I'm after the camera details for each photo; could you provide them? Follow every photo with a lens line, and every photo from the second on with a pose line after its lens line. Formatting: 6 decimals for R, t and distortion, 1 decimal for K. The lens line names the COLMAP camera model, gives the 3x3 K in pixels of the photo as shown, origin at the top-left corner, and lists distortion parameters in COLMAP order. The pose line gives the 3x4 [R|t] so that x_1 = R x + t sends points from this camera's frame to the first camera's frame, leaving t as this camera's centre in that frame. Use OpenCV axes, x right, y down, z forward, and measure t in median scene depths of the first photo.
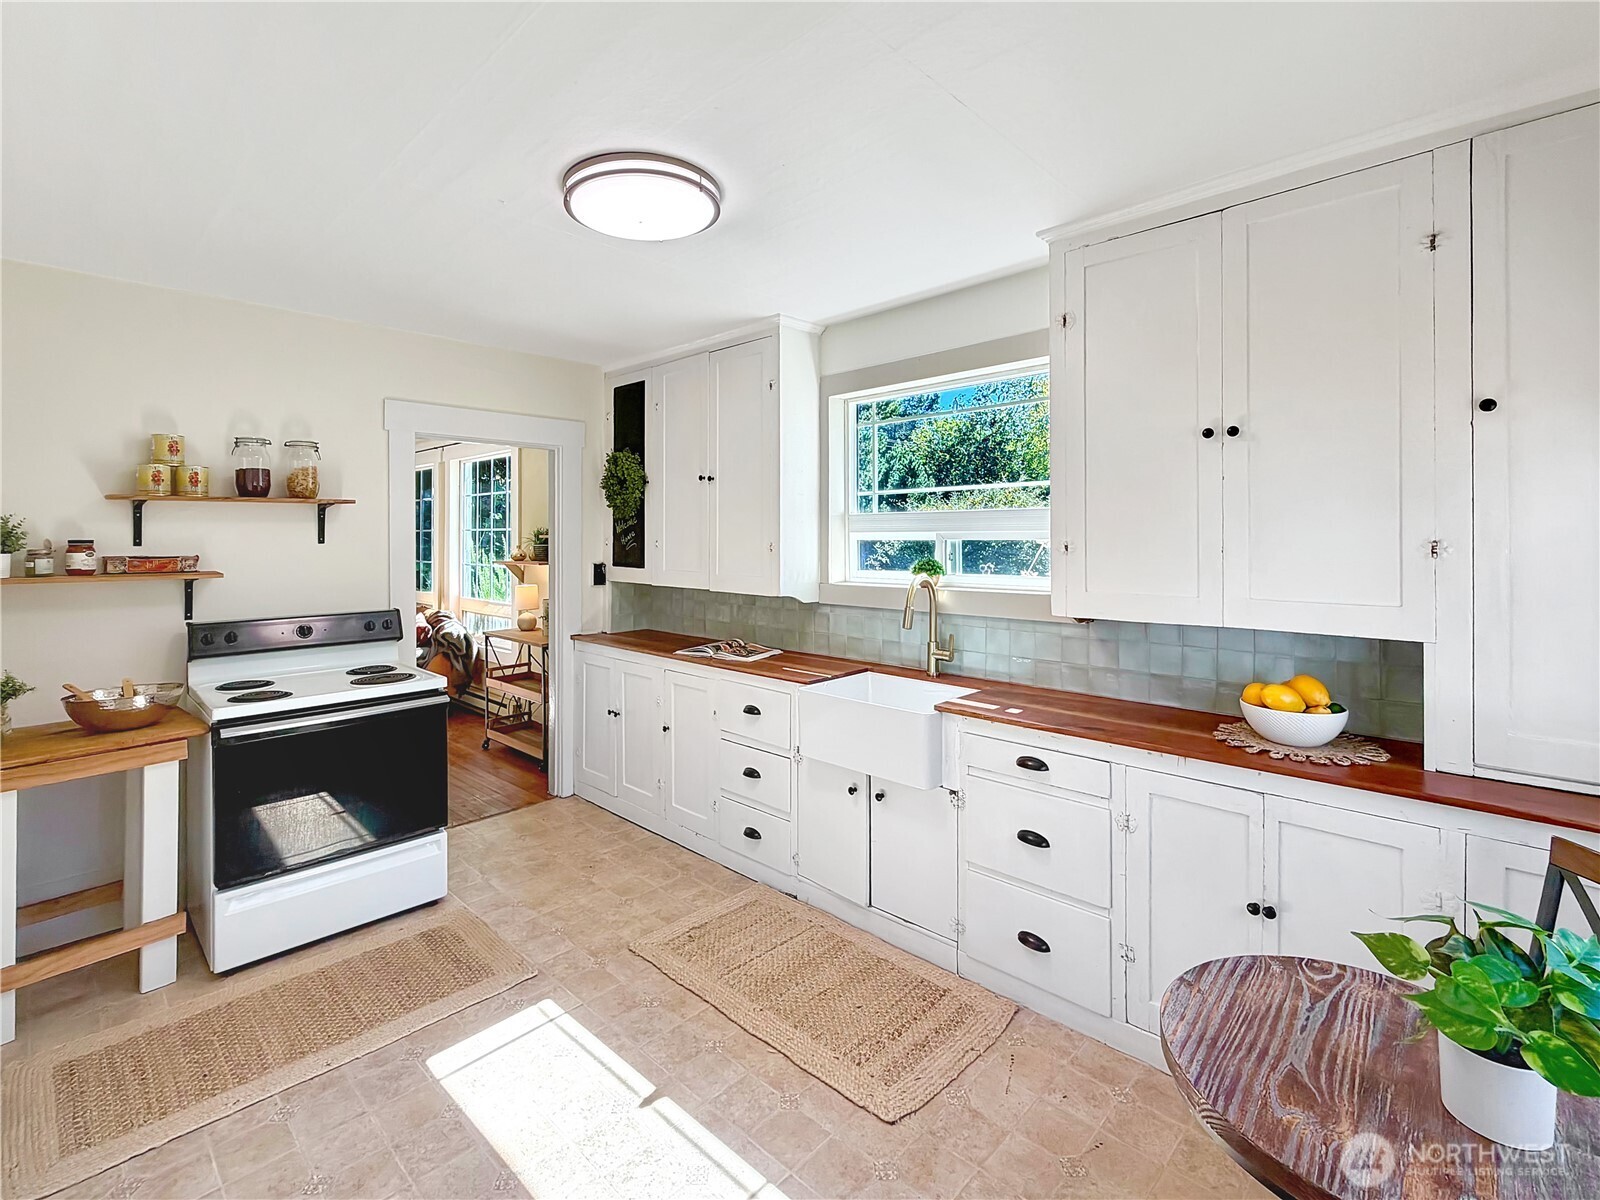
lens RADIAL K [[738.3, 0, 800.0], [0, 738.3, 600.0], [0, 0, 1]] dist [-0.000275, -0.000263]
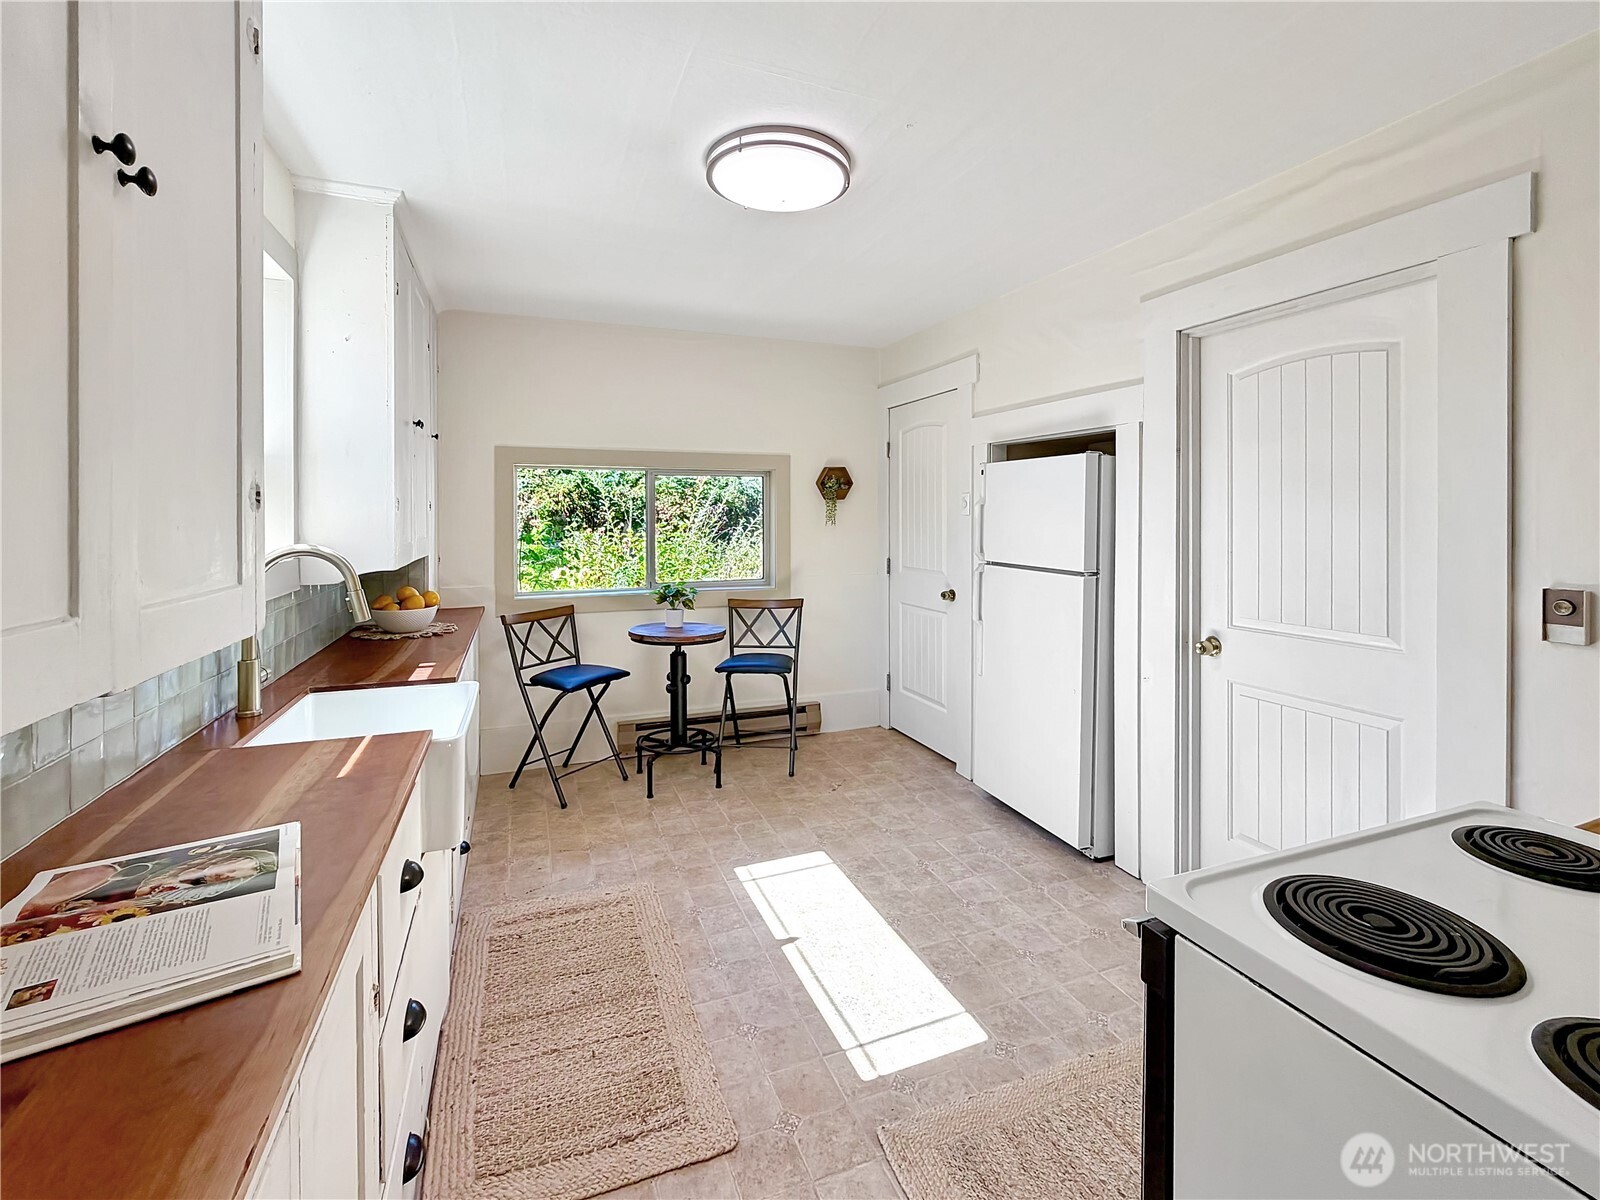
lens RADIAL K [[738.3, 0, 800.0], [0, 738.3, 600.0], [0, 0, 1]] dist [-0.000275, -0.000263]
pose [[-0.907068, -0.039268, 0.419149, -0.682214], [0.050501, 0.978301, 0.200941, -0.125810], [-0.417944, 0.203435, -0.885402, 1.876588]]
